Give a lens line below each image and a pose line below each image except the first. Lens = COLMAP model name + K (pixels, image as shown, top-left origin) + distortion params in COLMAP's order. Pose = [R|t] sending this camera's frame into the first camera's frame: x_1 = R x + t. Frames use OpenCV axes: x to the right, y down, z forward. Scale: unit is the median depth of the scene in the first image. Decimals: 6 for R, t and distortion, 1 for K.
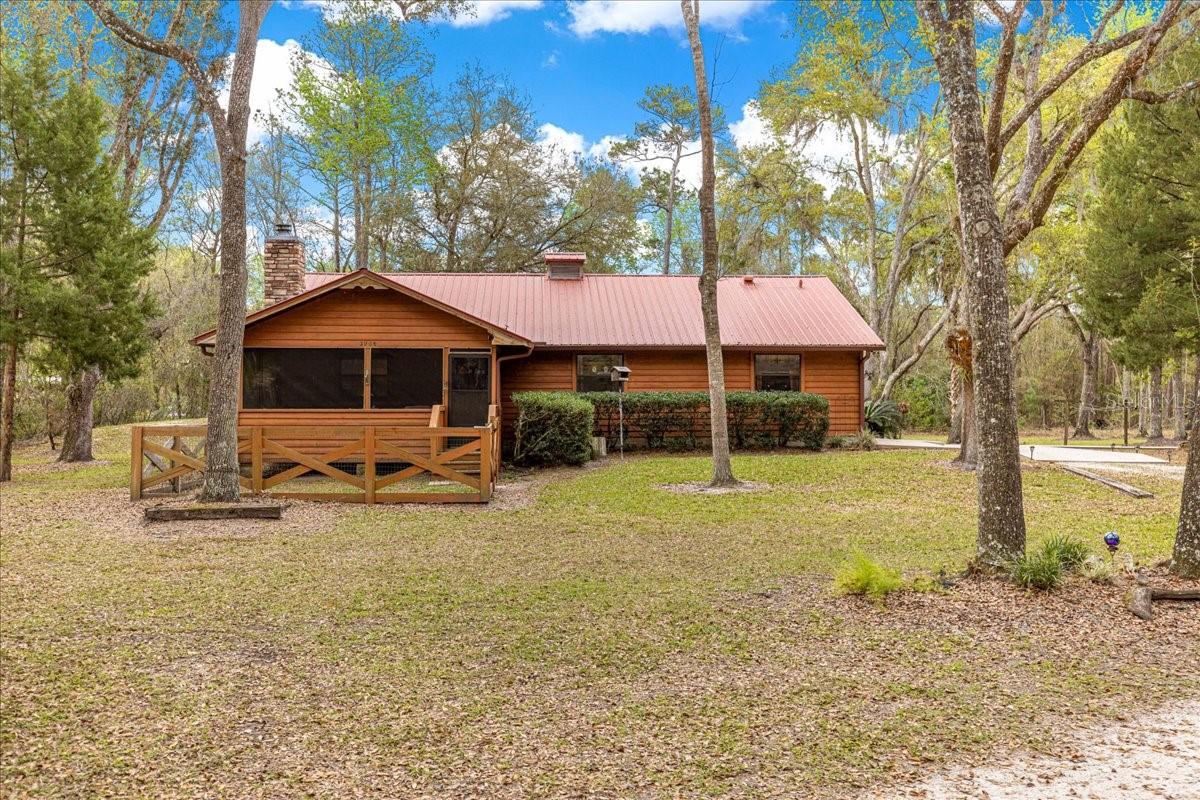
lens RADIAL K [[1227.5, 0, 600.0], [0, 1227.5, 400.0], [0, 0, 1]] dist [-0.001039, -0.002942]
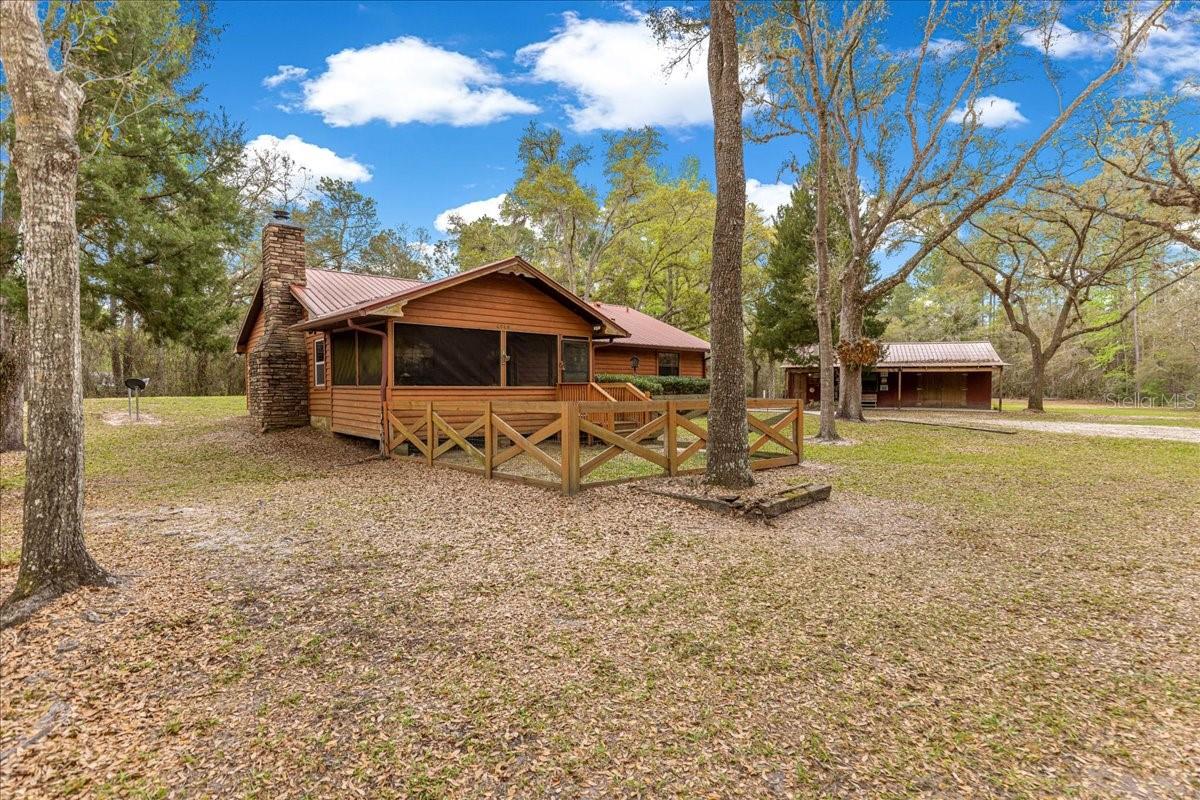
lens RADIAL K [[616.7, 0, 600.0], [0, 616.7, 400.0], [0, 0, 1]] dist [0.017039, -0.000072]
pose [[0.780295, -0.010831, 0.625318, -0.467069], [0.000864, 0.999868, 0.016241, 0.010620], [-0.625411, -0.012132, 0.780201, 0.515446]]
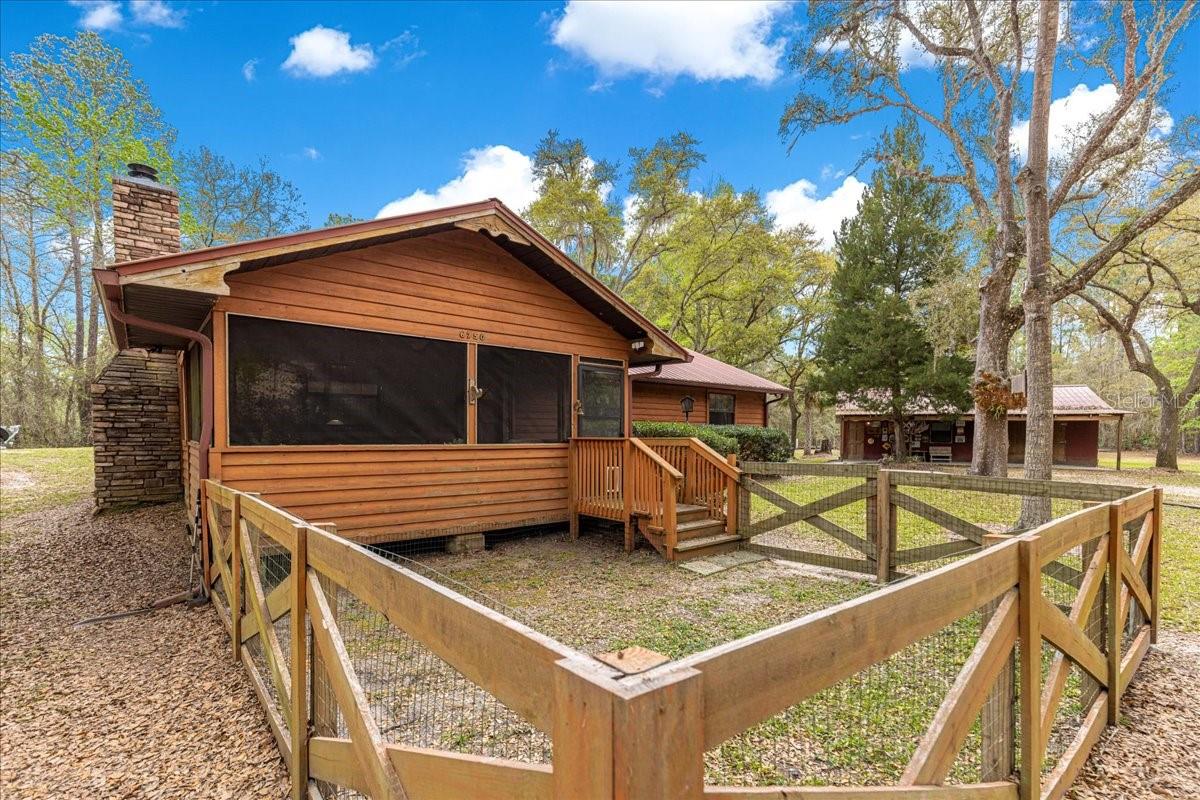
lens RADIAL K [[568.4, 0, 604.8], [0, 568.4, 449.1], [0, 0, 1]] dist [0.000088, -0.000119]
pose [[0.792319, -0.011387, 0.610000, -0.308171], [-0.004011, 0.999707, 0.023872, 0.002679], [-0.610093, -0.021361, 0.792042, 0.738478]]
